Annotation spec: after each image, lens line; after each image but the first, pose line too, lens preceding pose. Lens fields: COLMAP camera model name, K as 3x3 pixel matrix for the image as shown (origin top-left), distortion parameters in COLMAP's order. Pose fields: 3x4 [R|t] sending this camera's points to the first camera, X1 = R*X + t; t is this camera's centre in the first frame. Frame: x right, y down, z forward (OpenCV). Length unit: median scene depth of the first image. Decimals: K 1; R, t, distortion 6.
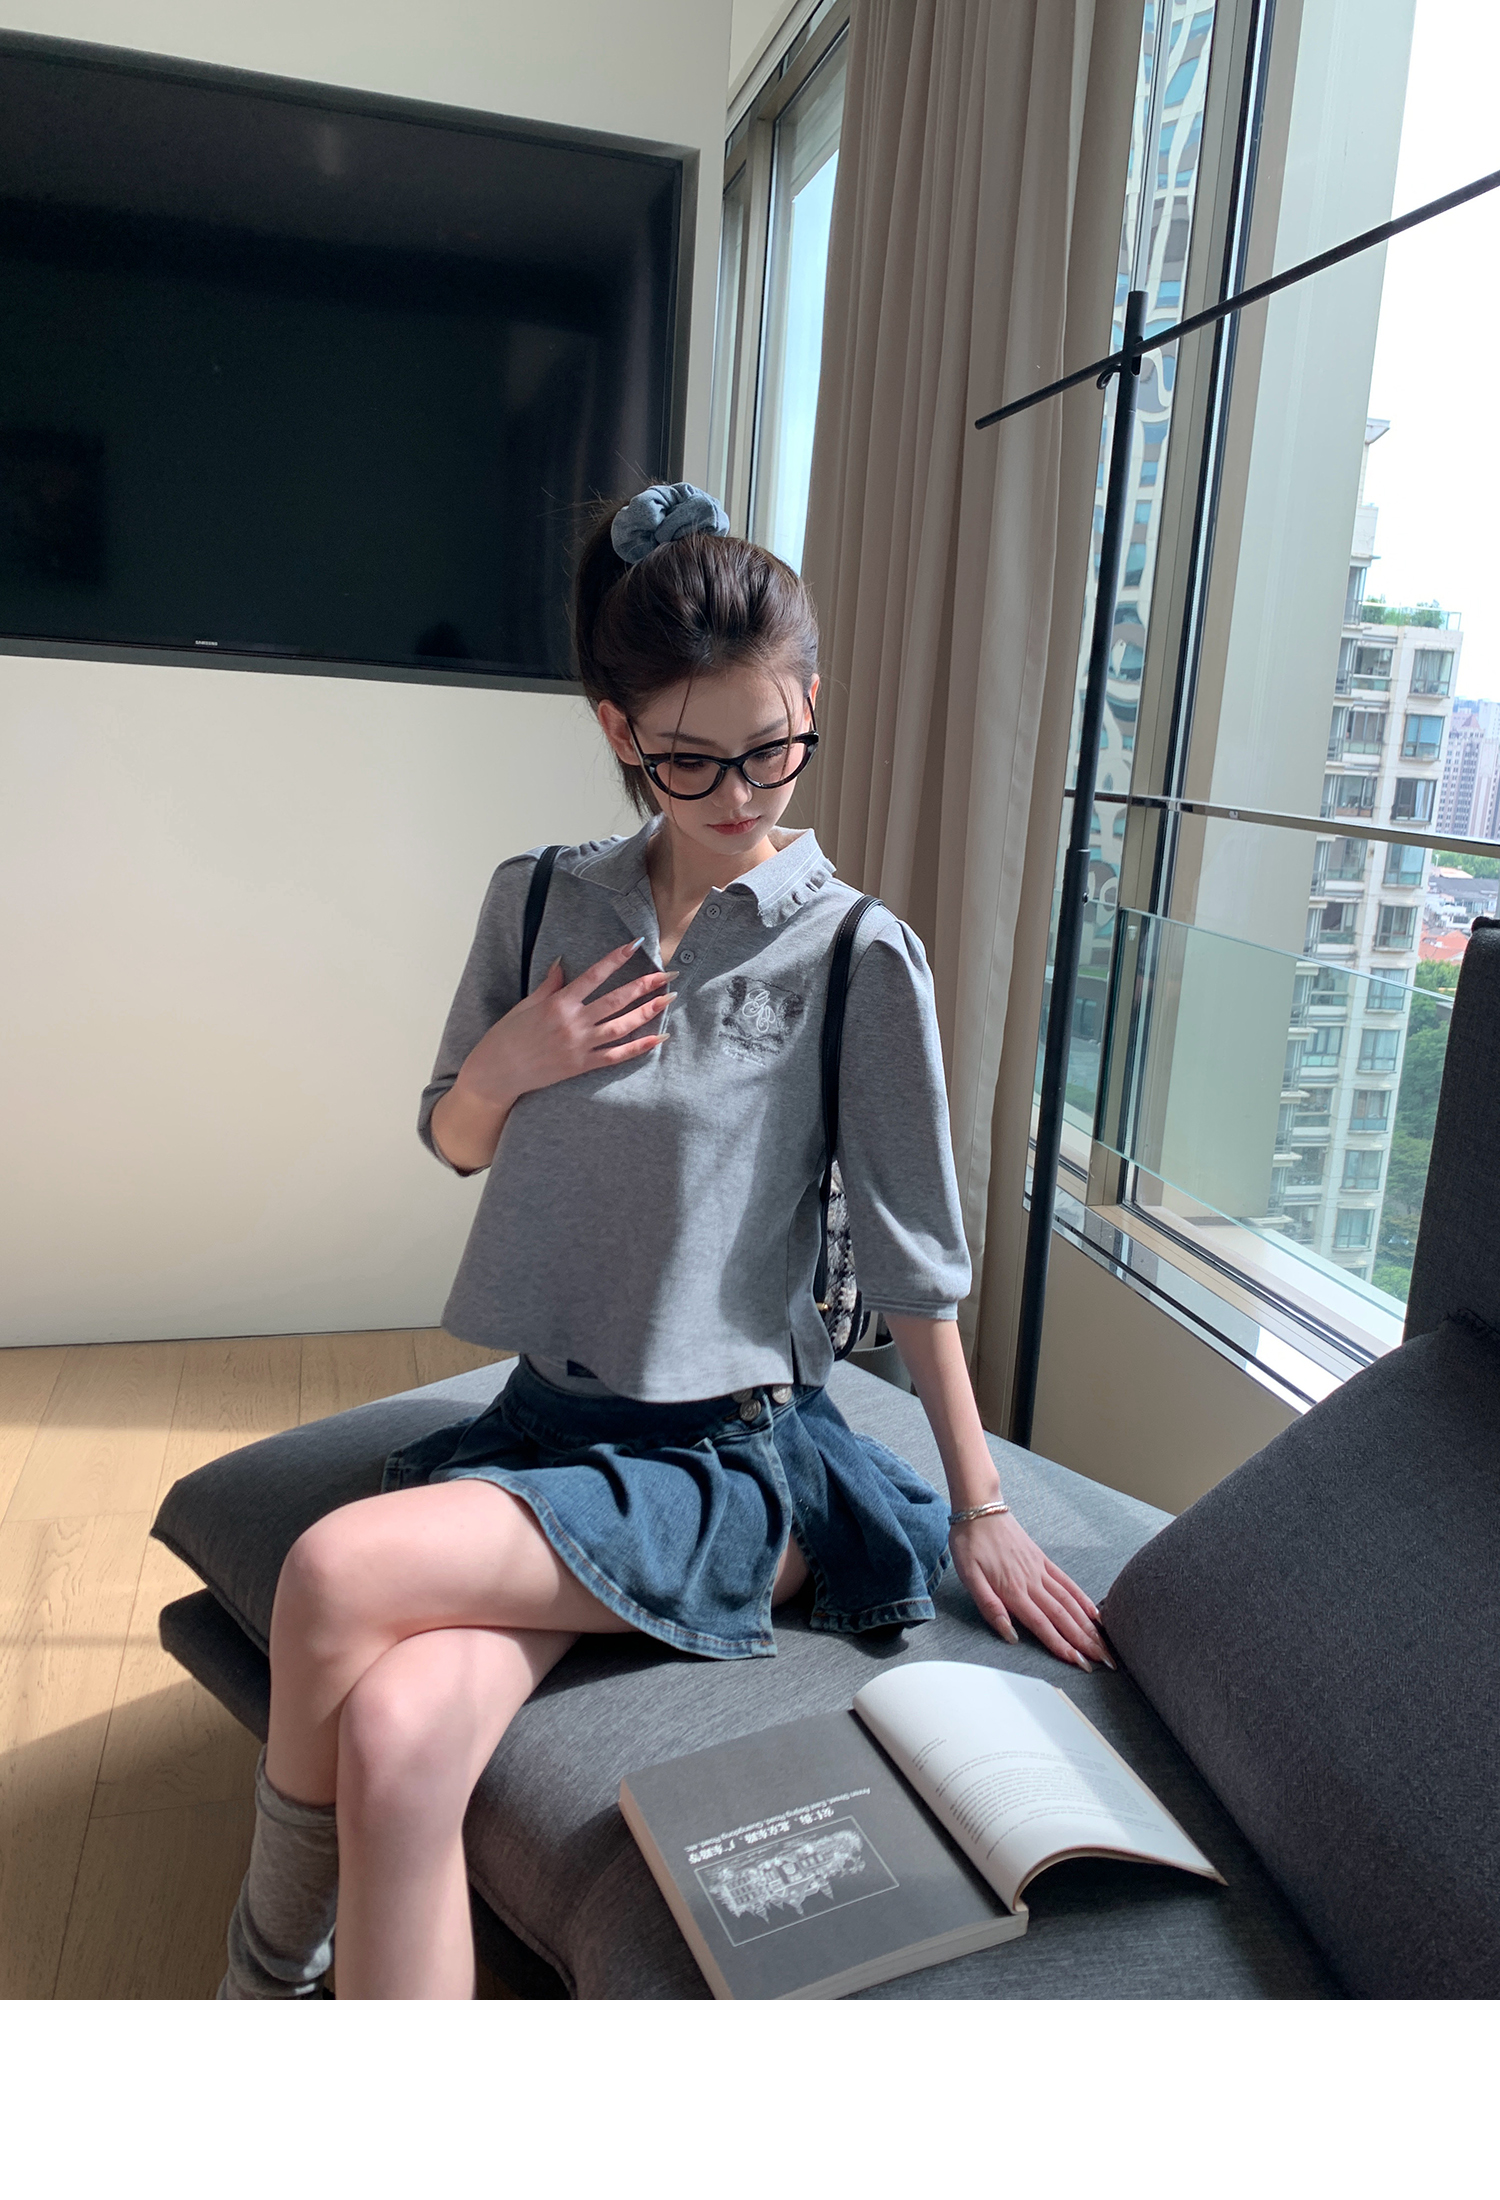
lens RADIAL K [[1583.9, 0, 744.5], [0, 1583.9, 975.9], [0, 0, 1]] dist [0.006832, -0.000248]
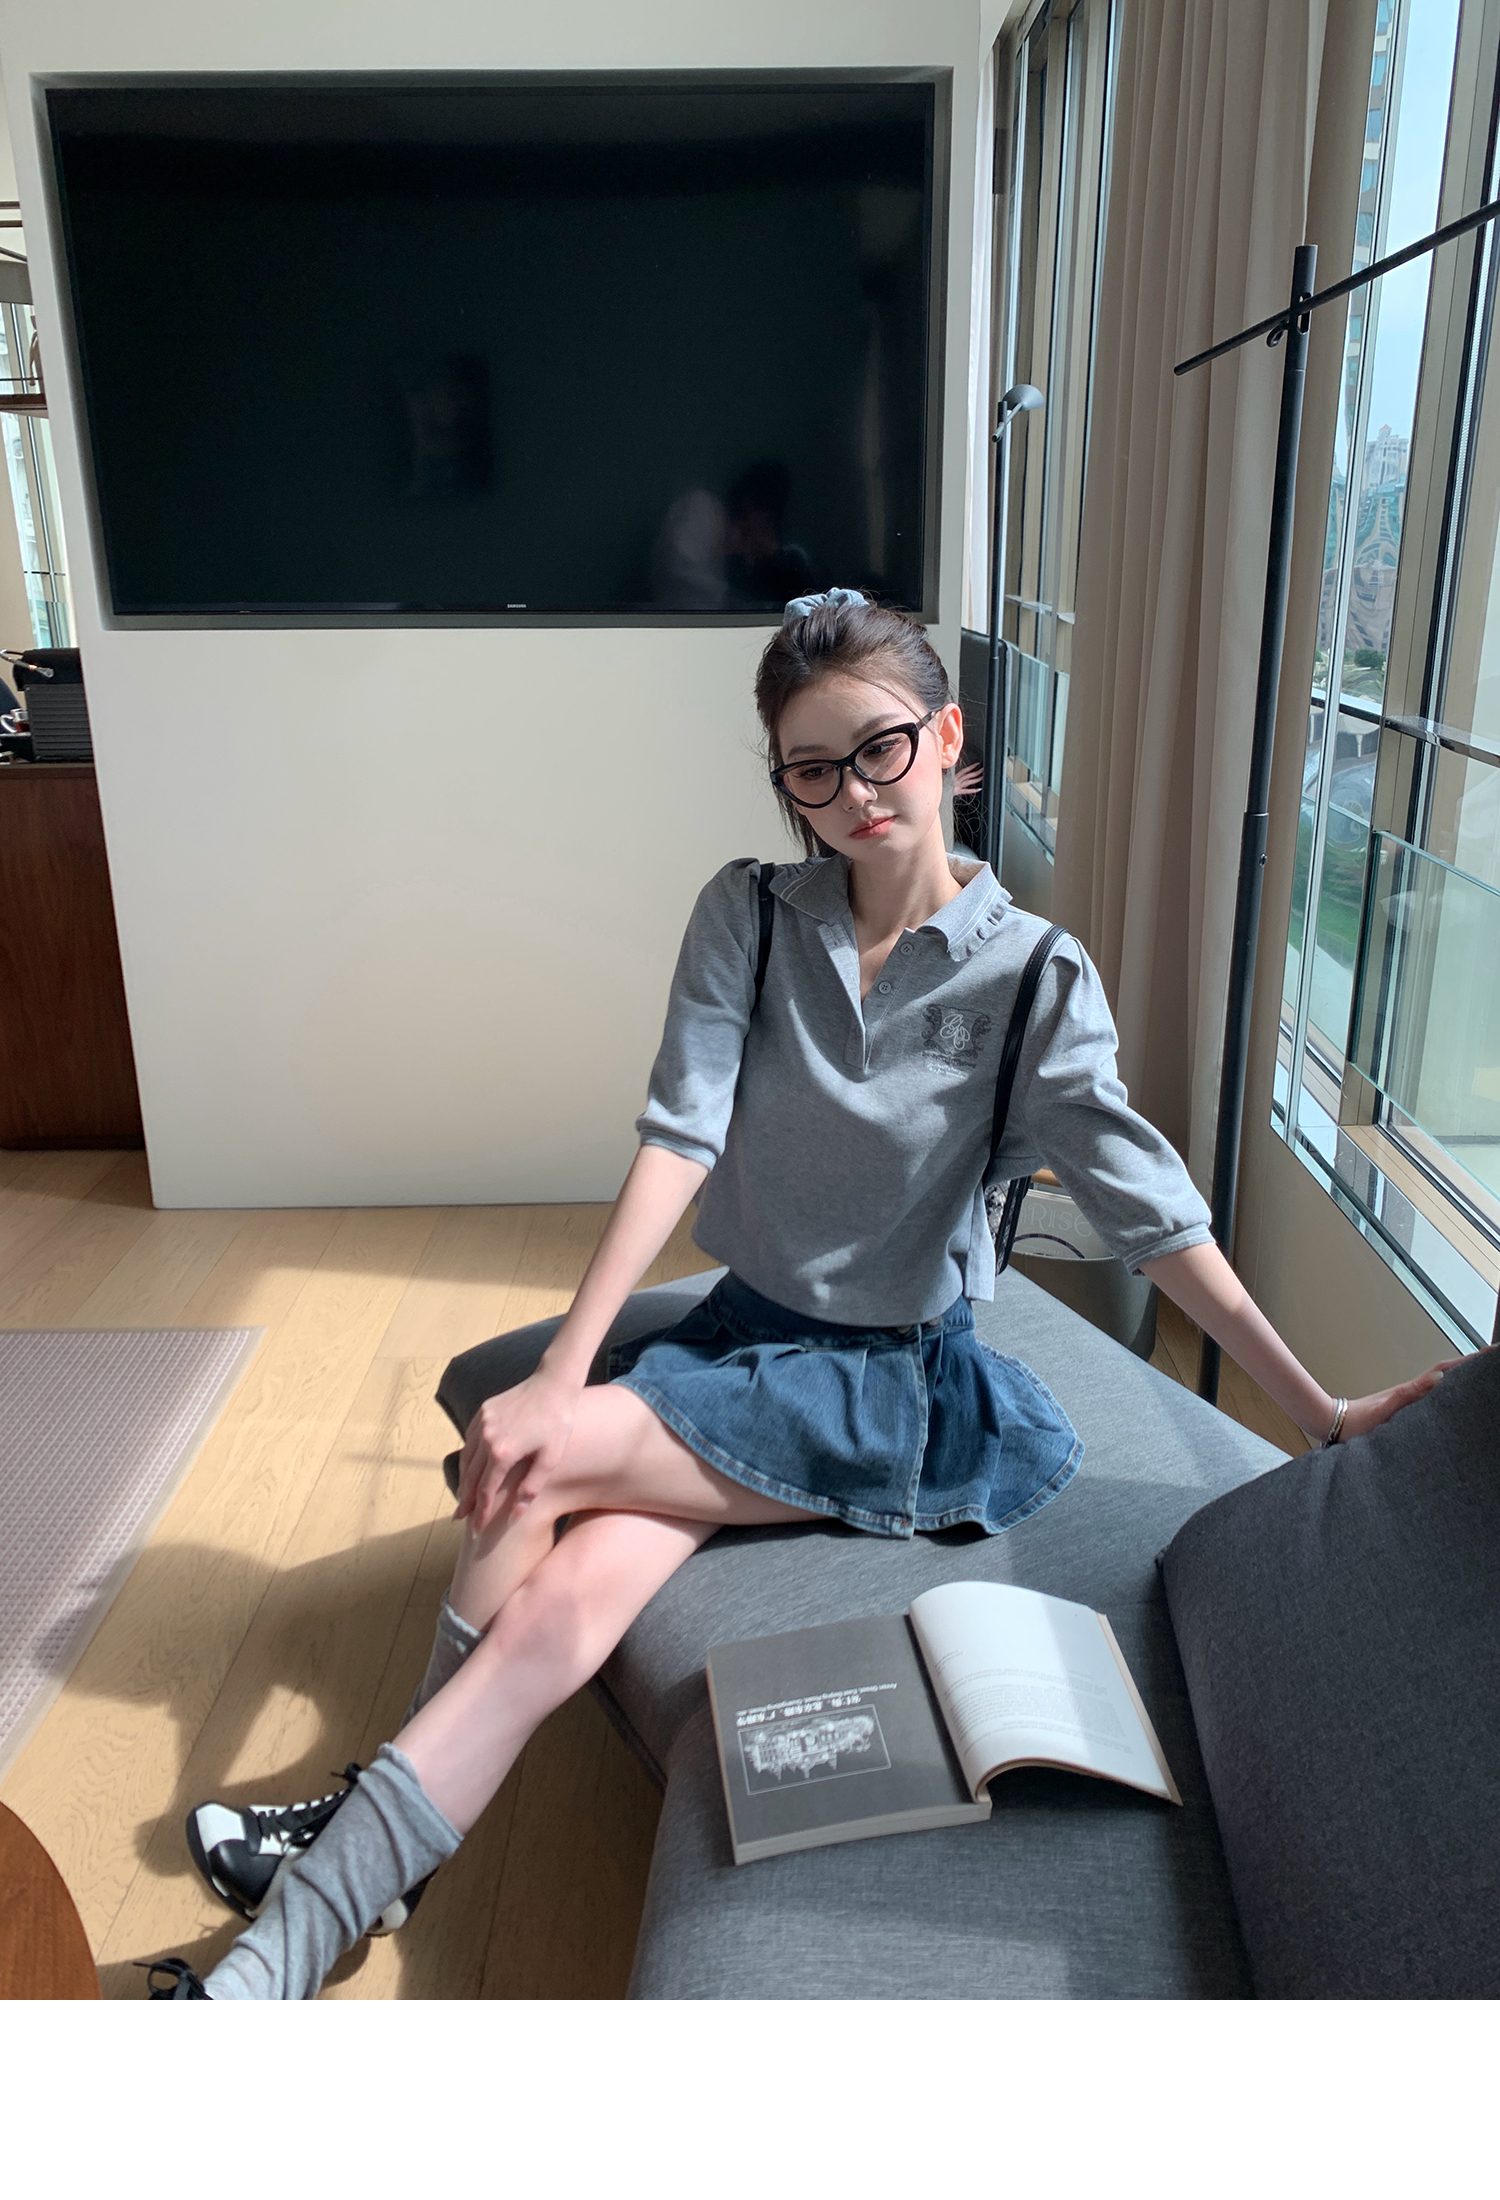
lens RADIAL K [[1583.9, 0, 744.5], [0, 1583.9, 975.9], [0, 0, 1]] dist [0.006832, -0.000248]
pose [[0.961202, 0.006600, -0.275766, 0.308217], [0.025608, 0.993261, 0.113032, -0.173737], [0.274654, -0.115708, 0.954556, -0.135401]]
